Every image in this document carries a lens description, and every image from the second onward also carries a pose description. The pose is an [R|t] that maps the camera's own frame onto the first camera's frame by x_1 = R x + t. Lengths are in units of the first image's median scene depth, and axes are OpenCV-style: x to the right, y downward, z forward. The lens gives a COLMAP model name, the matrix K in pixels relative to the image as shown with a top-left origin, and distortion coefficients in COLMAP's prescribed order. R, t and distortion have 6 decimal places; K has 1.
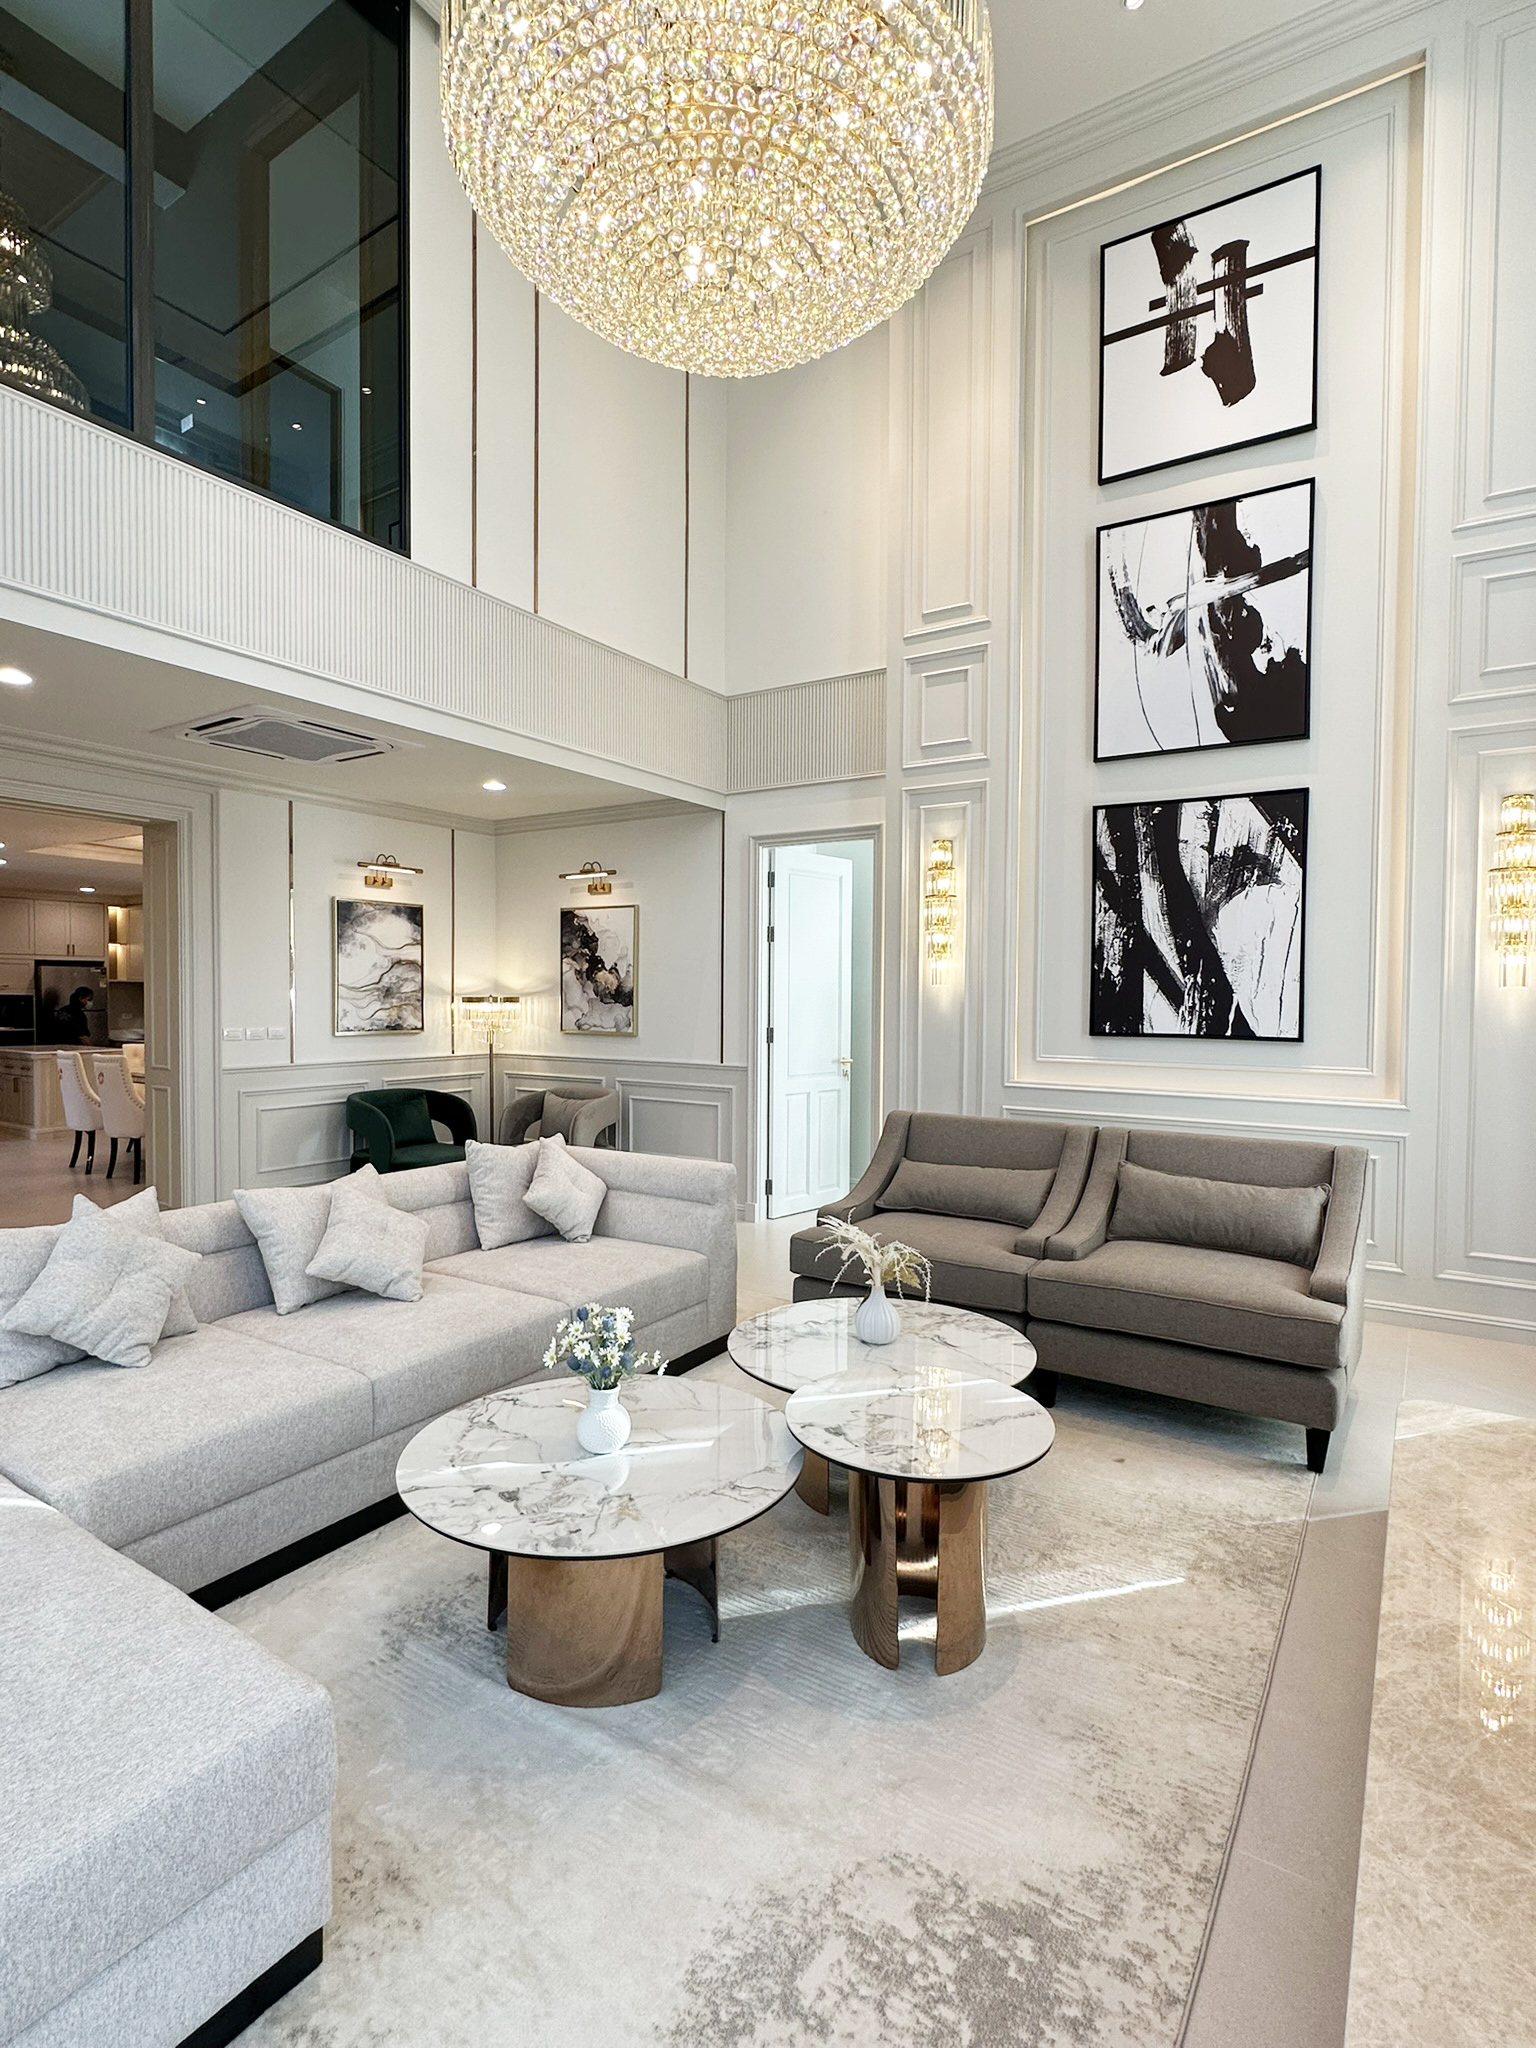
lens RADIAL K [[1025.9, 0, 770.5], [0, 1025.9, 1021.7], [0, 0, 1]] dist [-0.005096, 0.000426]
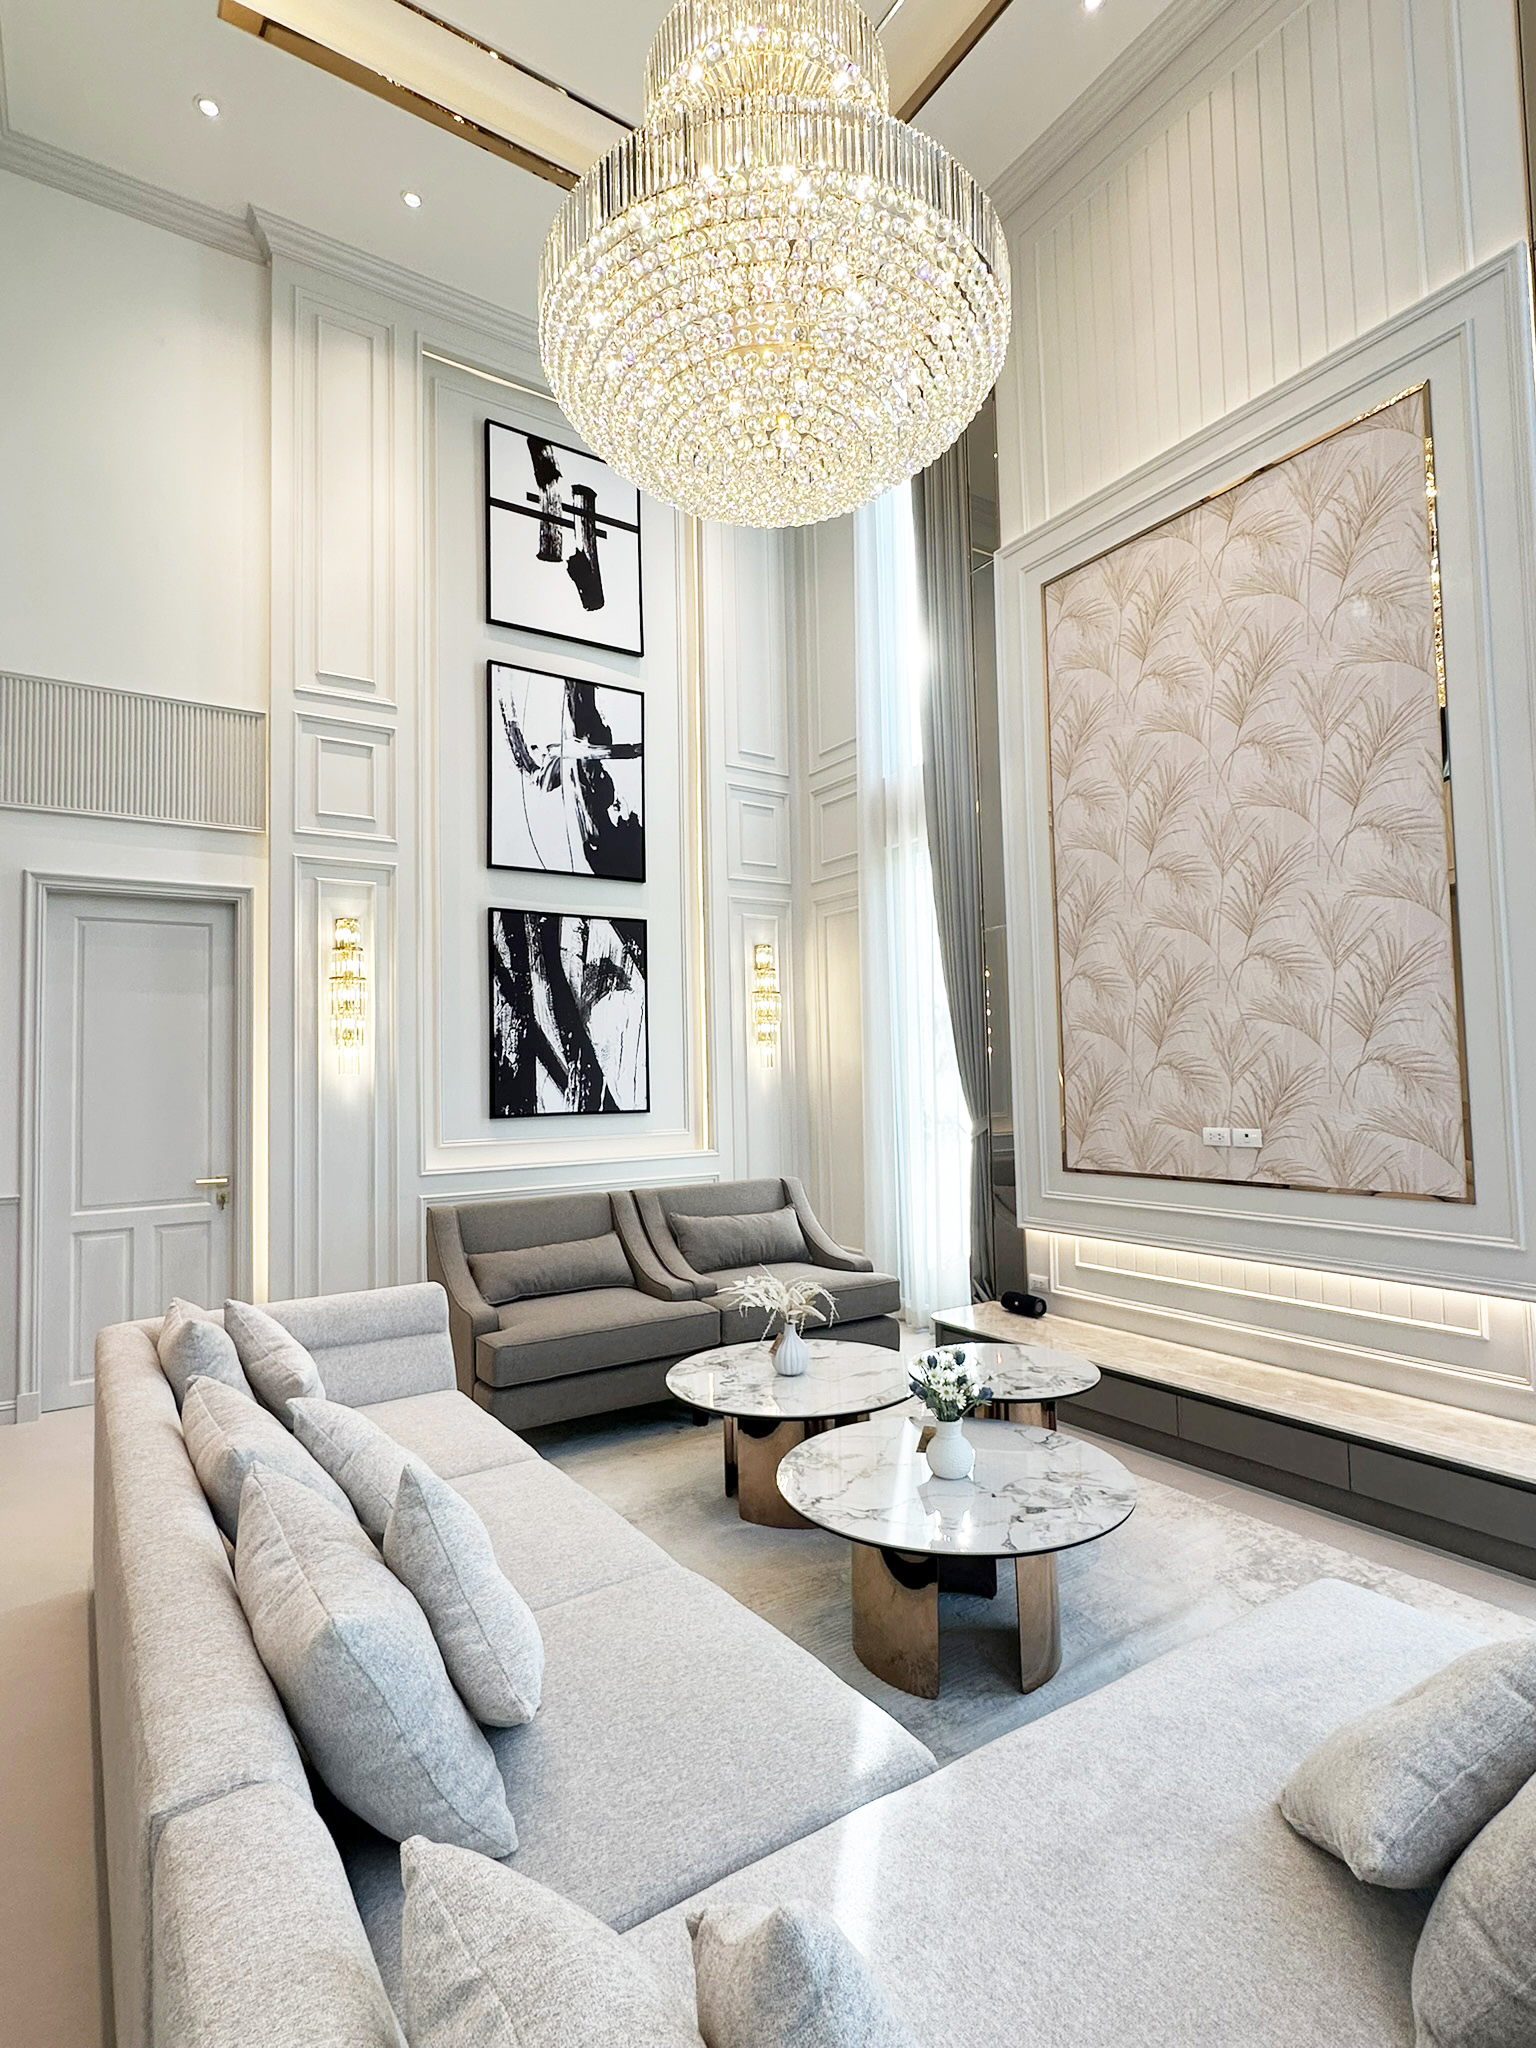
lens RADIAL K [[1025.9, 0, 770.5], [0, 1025.9, 1021.7], [0, 0, 1]] dist [-0.005096, 0.000426]
pose [[0.402864, 0.033154, 0.914659, -0.590136], [0.049229, 0.997112, -0.057826, -0.012029], [-0.913935, 0.068324, 0.400069, 0.317867]]
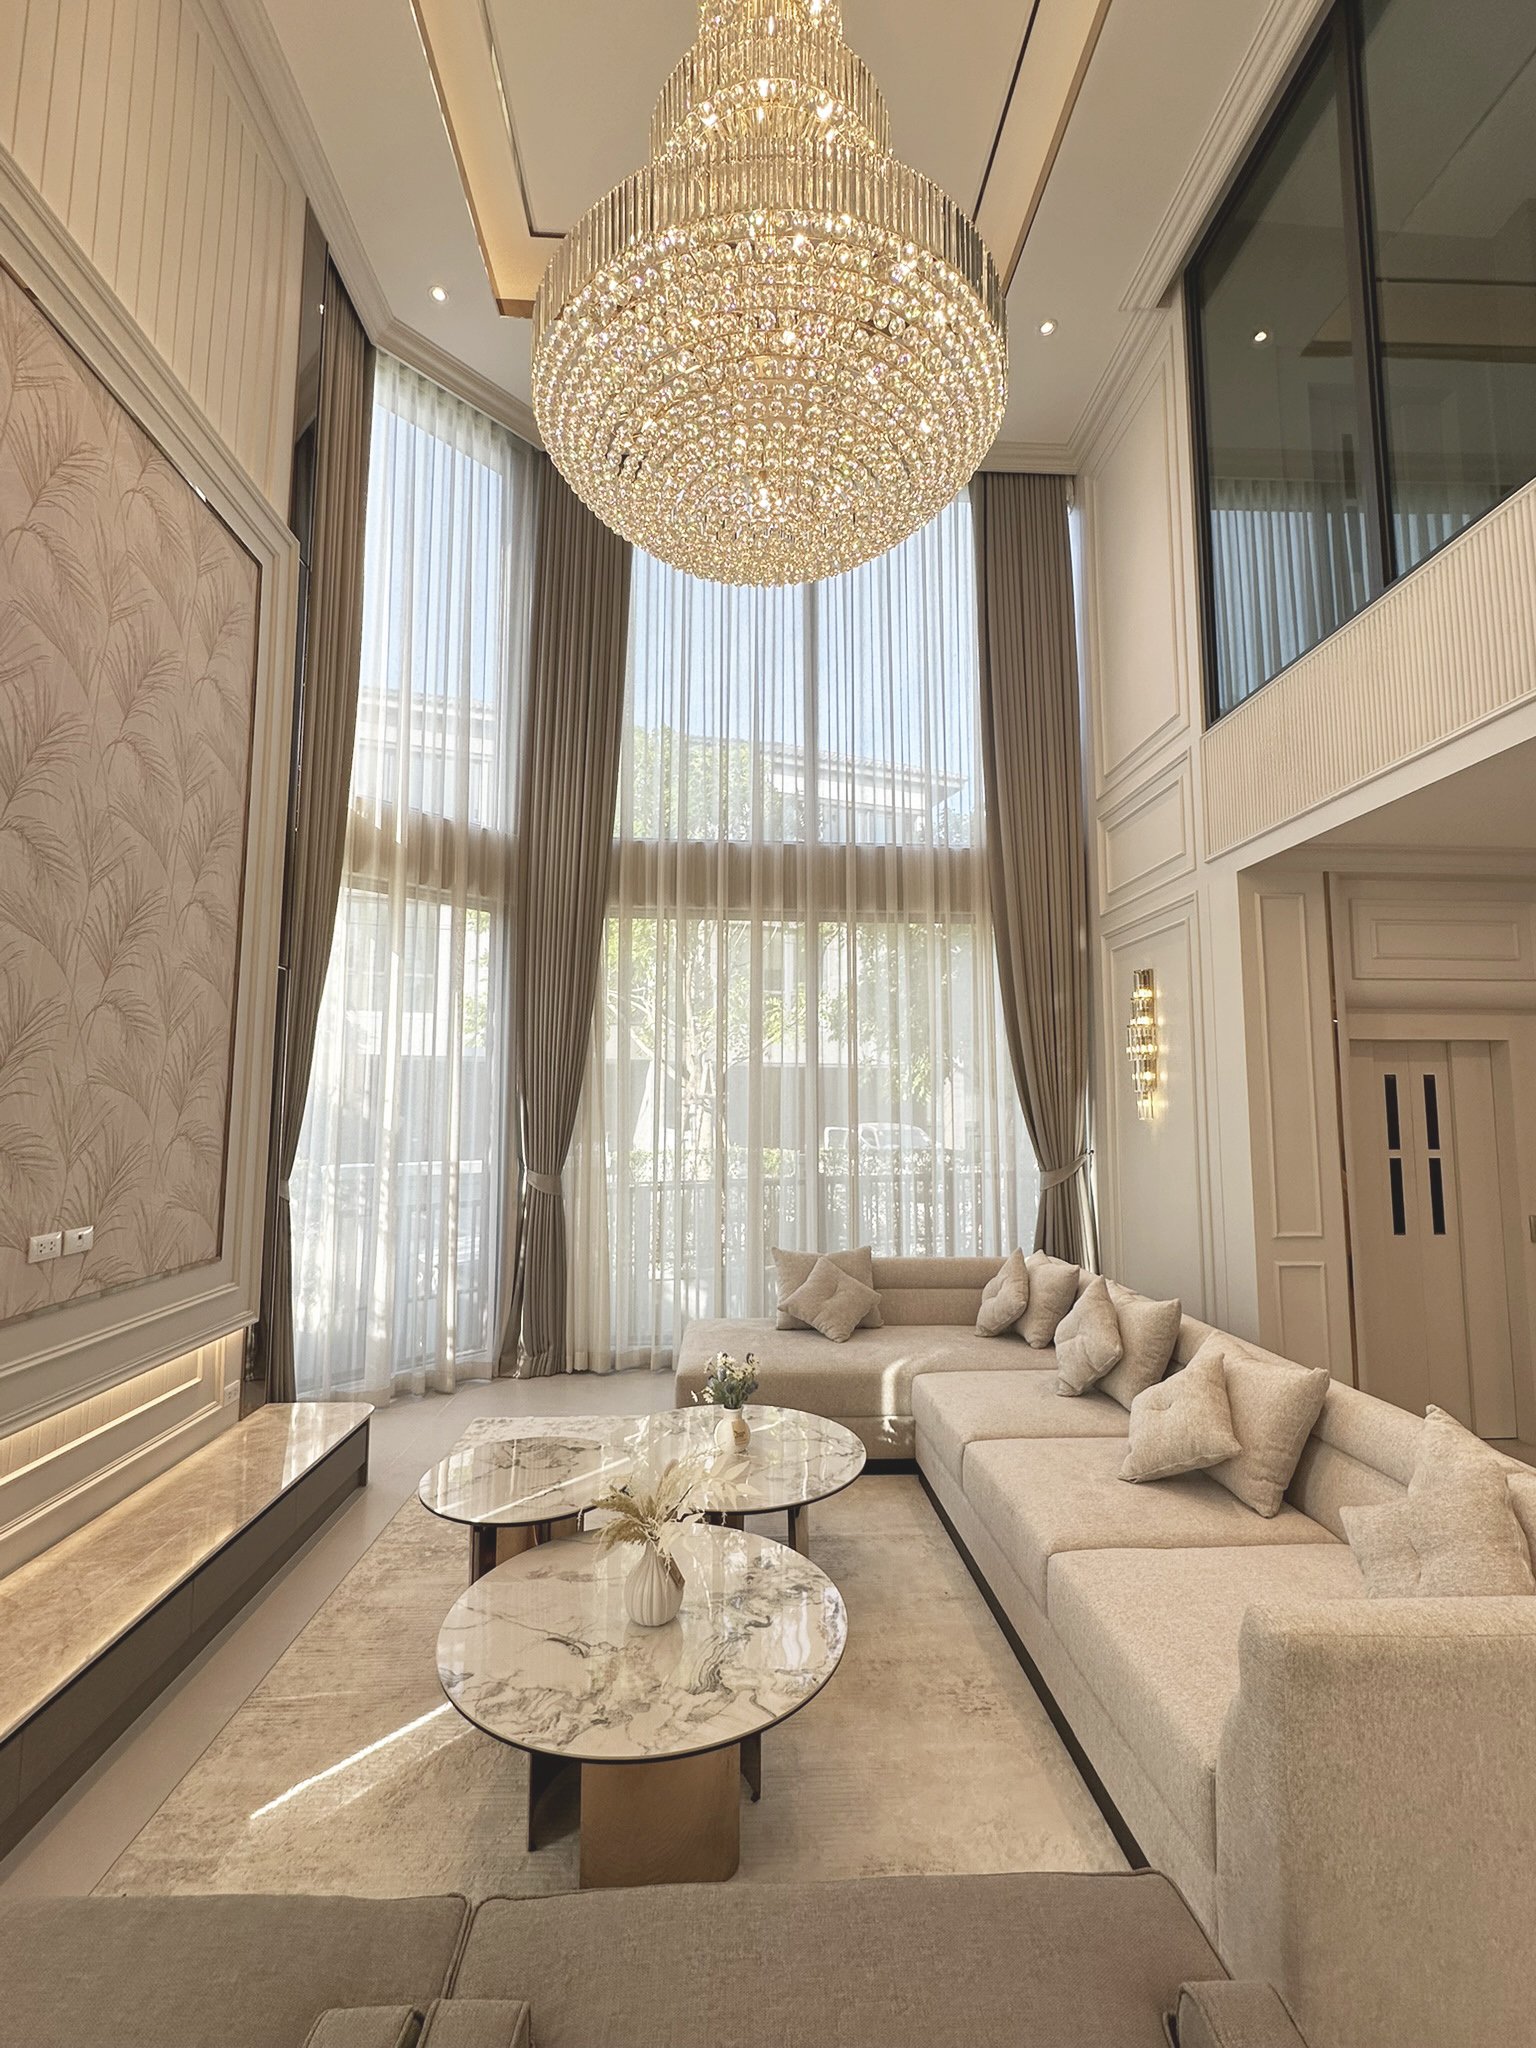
lens RADIAL K [[907.3, 0, 763.5], [0, 907.3, 1017.6], [0, 0, 1]] dist [-0.002133, 0.000100]
pose [[-0.815769, -0.061619, -0.575086, 0.269660], [-0.021731, 0.996872, -0.075987, -0.048030], [0.577969, -0.049490, -0.814556, 0.968212]]
